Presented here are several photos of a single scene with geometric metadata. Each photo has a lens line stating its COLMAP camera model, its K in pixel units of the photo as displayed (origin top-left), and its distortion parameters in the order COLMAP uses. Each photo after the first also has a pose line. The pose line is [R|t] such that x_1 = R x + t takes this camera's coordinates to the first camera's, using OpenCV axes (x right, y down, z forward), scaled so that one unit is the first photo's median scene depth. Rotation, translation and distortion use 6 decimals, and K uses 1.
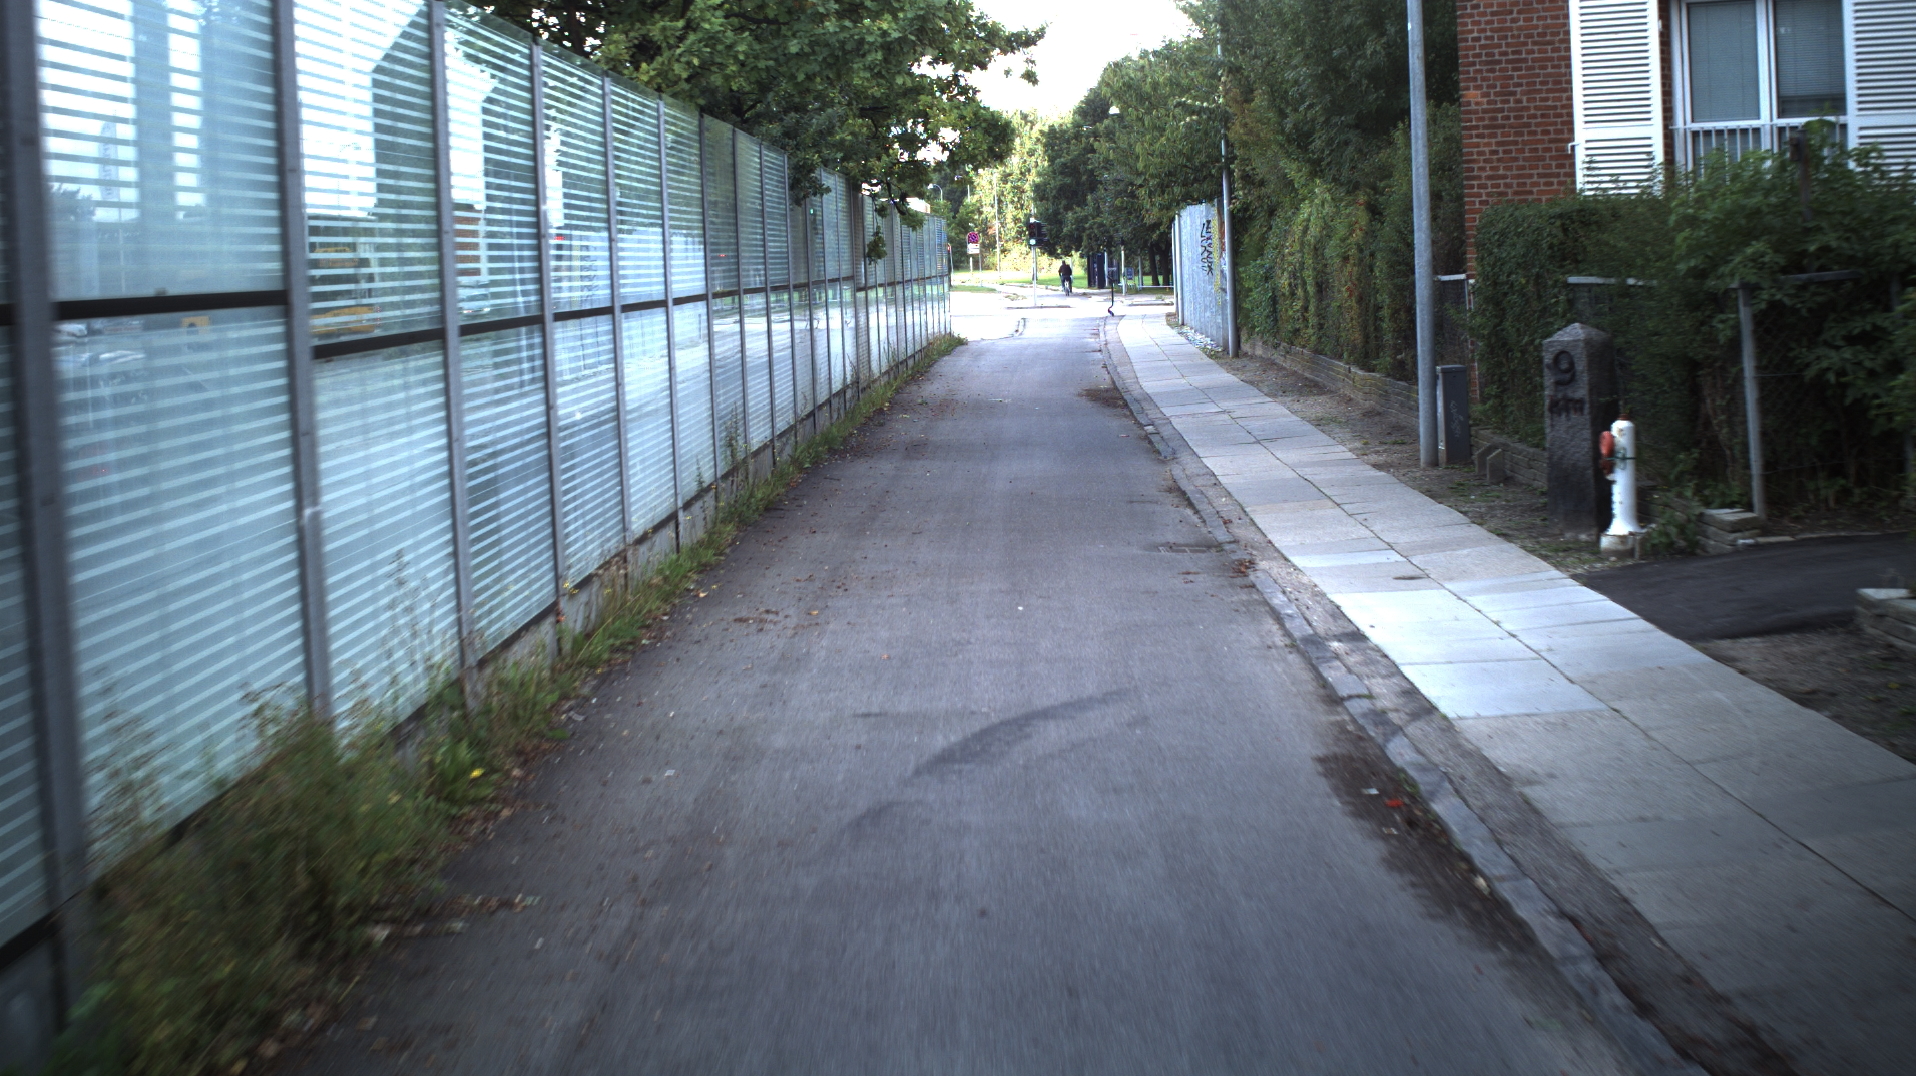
lens RADIAL K [[3633.9, 0, 964.0], [0, 3633.9, 529.8], [0, 0, 1]] dist [-0.156812, 0.000000]
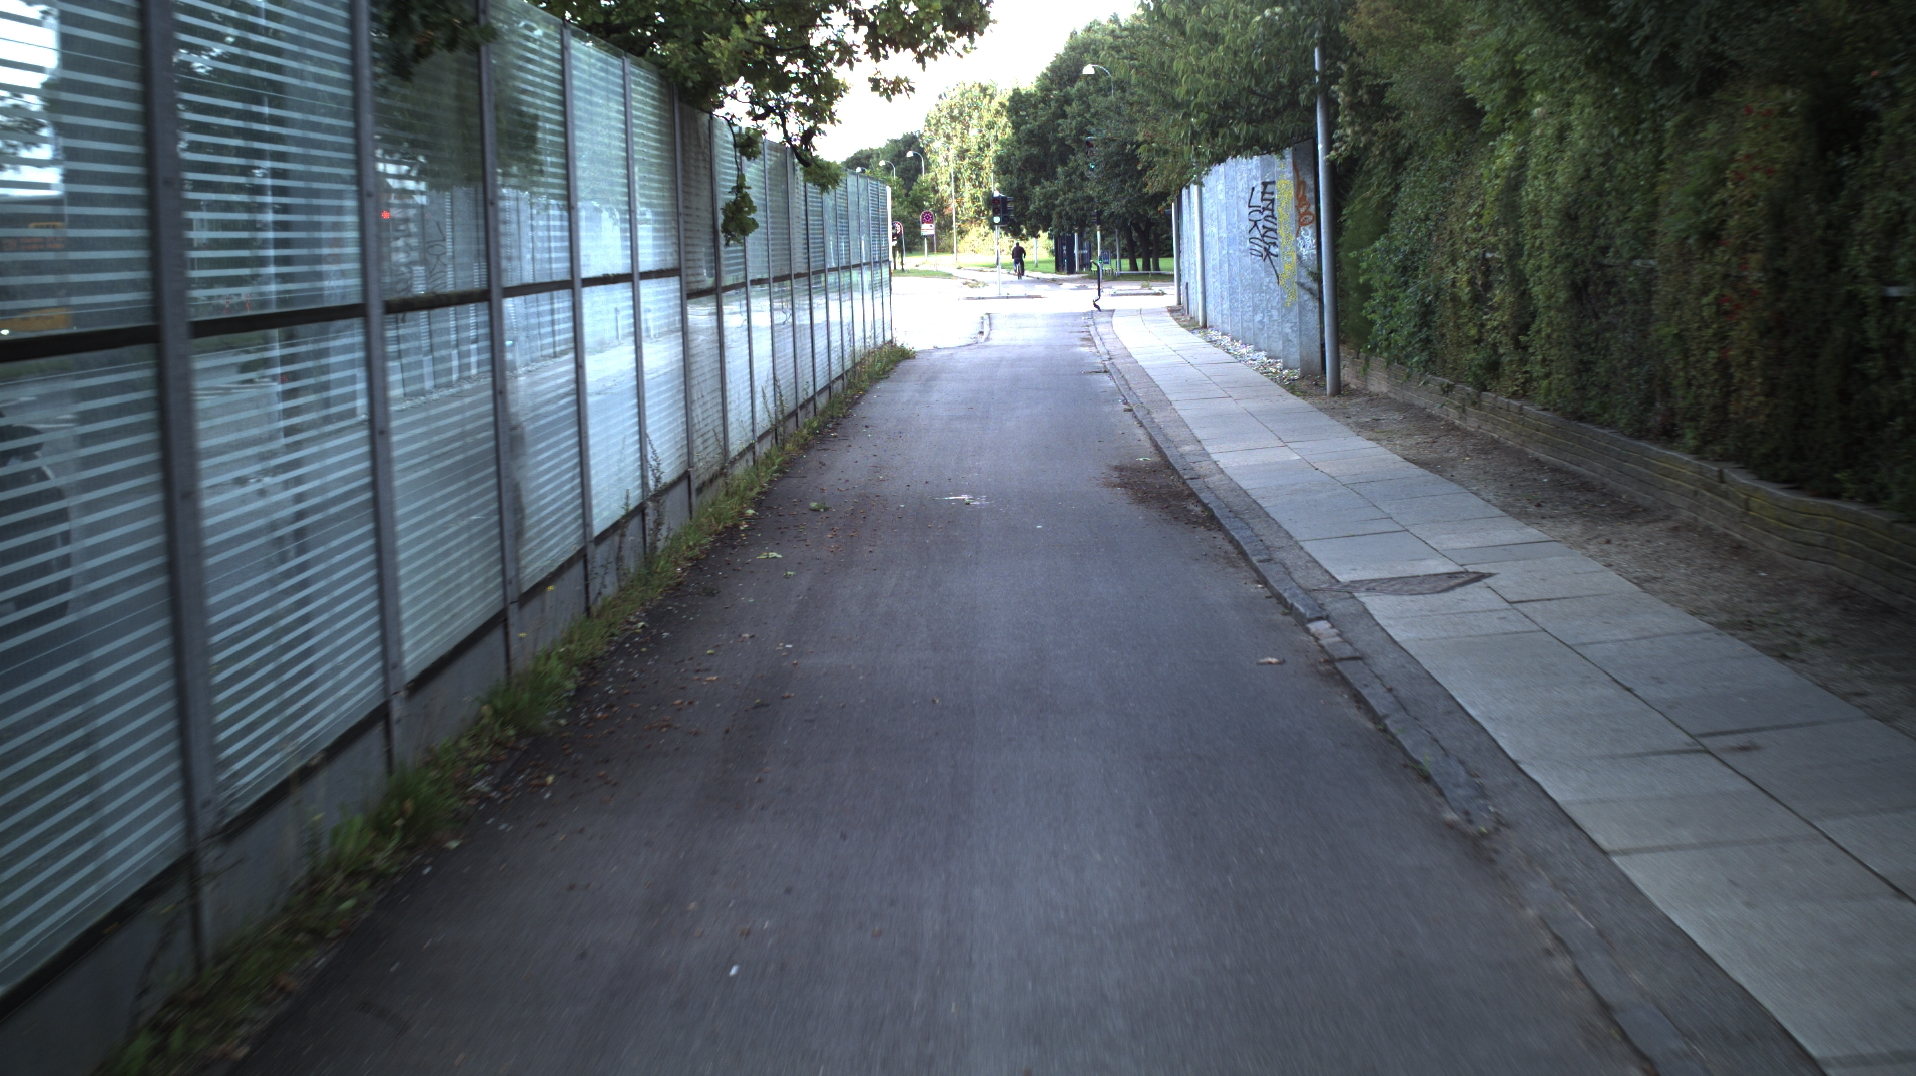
lens RADIAL K [[3633.9, 0, 957.7], [0, 3633.9, 548.7], [0, 0, 1]] dist [-0.163418, 0.000000]
pose [[0.999946, 0.000269, 0.010406, 0.004355], [-0.000374, 0.999949, 0.010135, -0.046601], [-0.010403, -0.010138, 0.999894, 0.640523]]
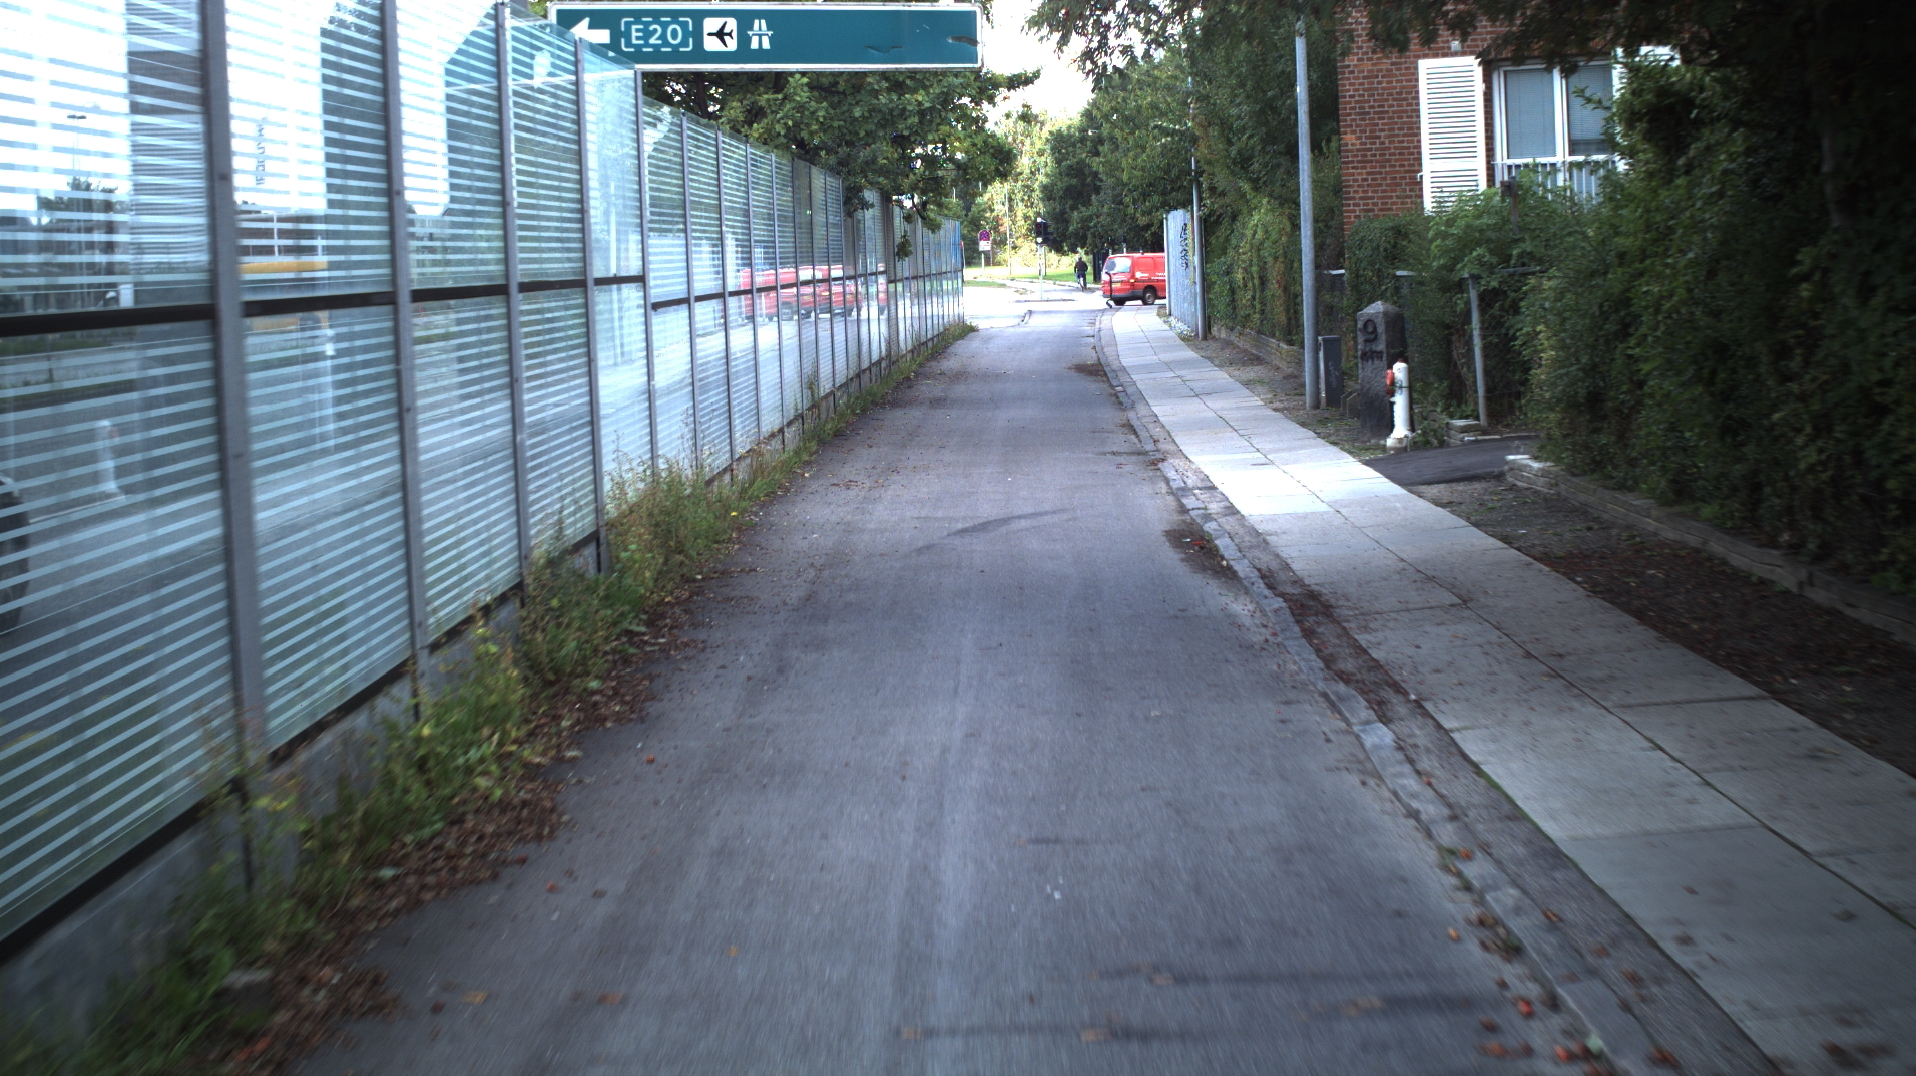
lens RADIAL K [[3633.0, 0, 953.2], [0, 3633.0, 551.0], [0, 0, 1]] dist [-0.248005, 0.000000]
pose [[0.999980, 0.000592, -0.006242, 0.000411], [-0.000549, 0.999976, 0.006974, 0.022815], [0.006246, -0.006970, 0.999956, -0.318402]]
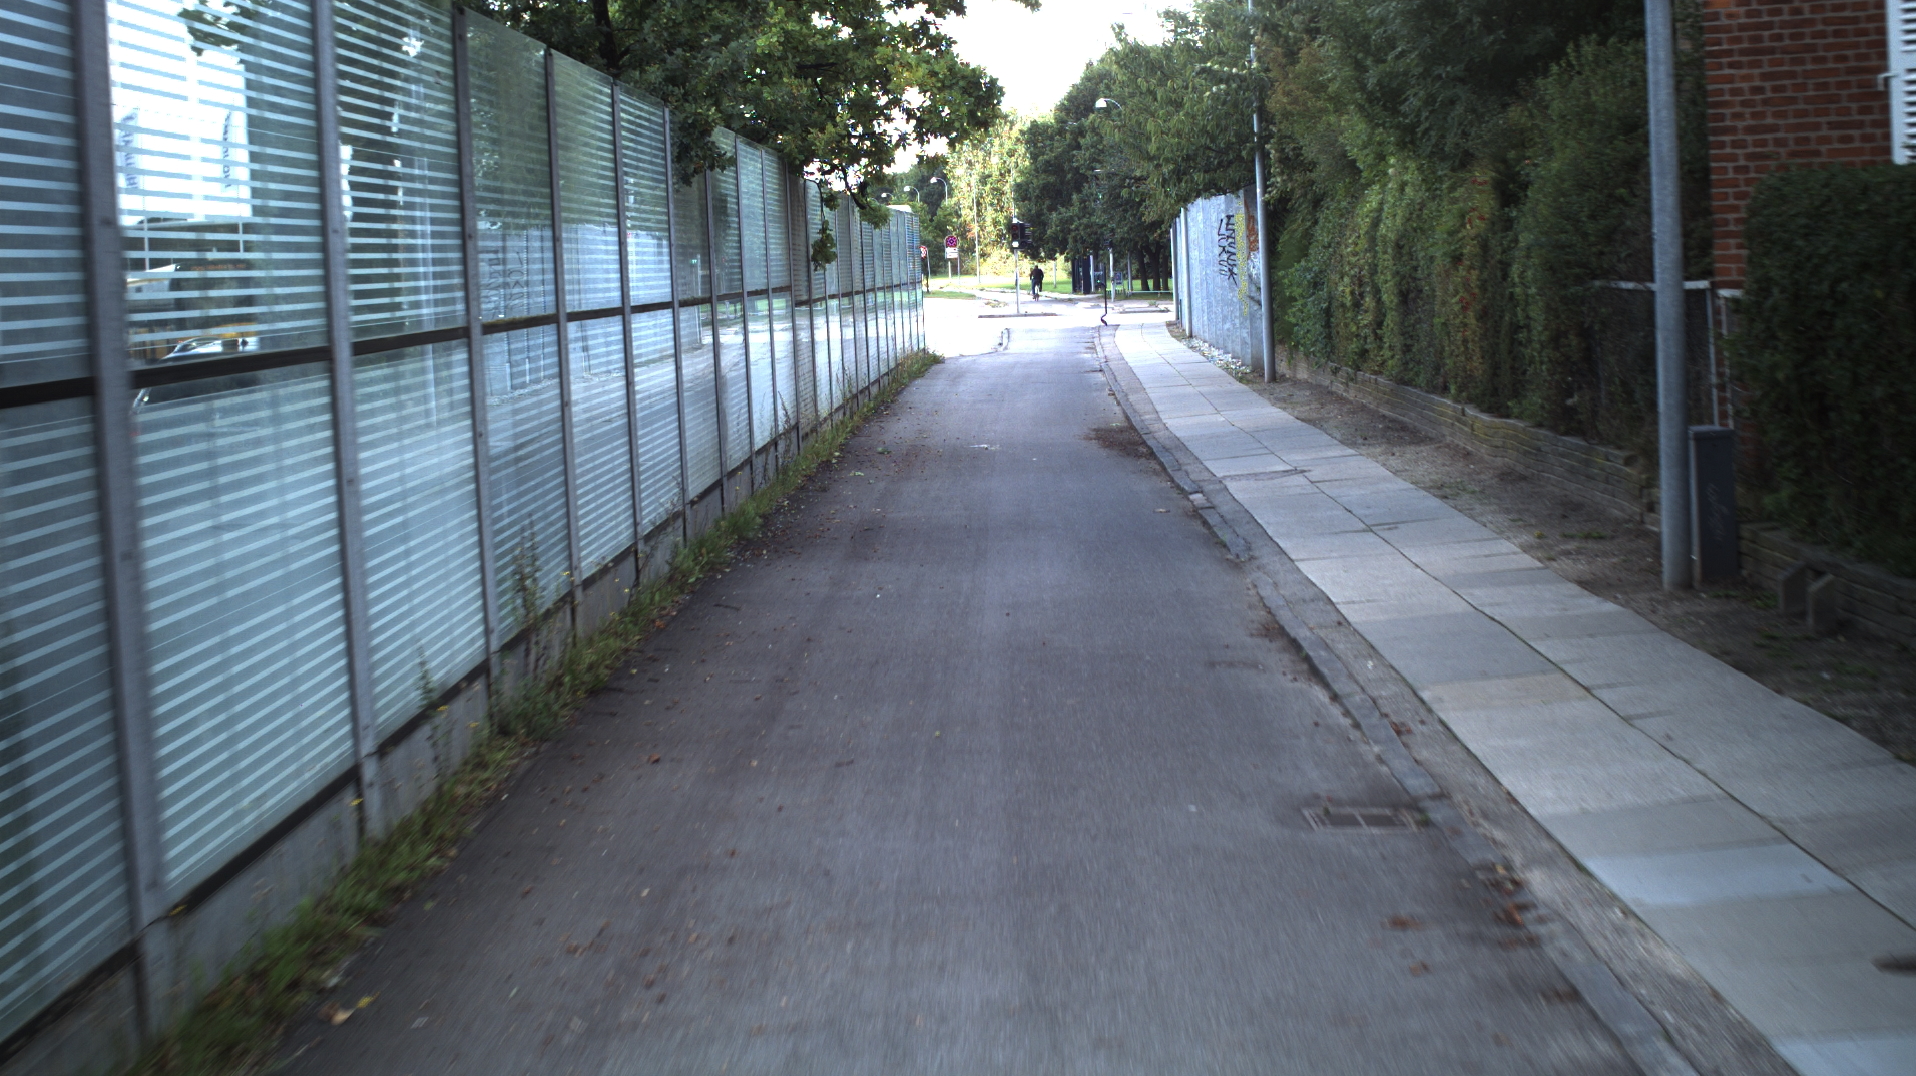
lens RADIAL K [[3633.9, 0, 962.6], [0, 3633.9, 520.5], [0, 0, 1]] dist [-0.156812, 0.000000]
pose [[0.999967, -0.006415, 0.005000, 0.001657], [0.006434, 0.999972, -0.003791, -0.023519], [-0.004975, 0.003823, 0.999980, 0.320244]]
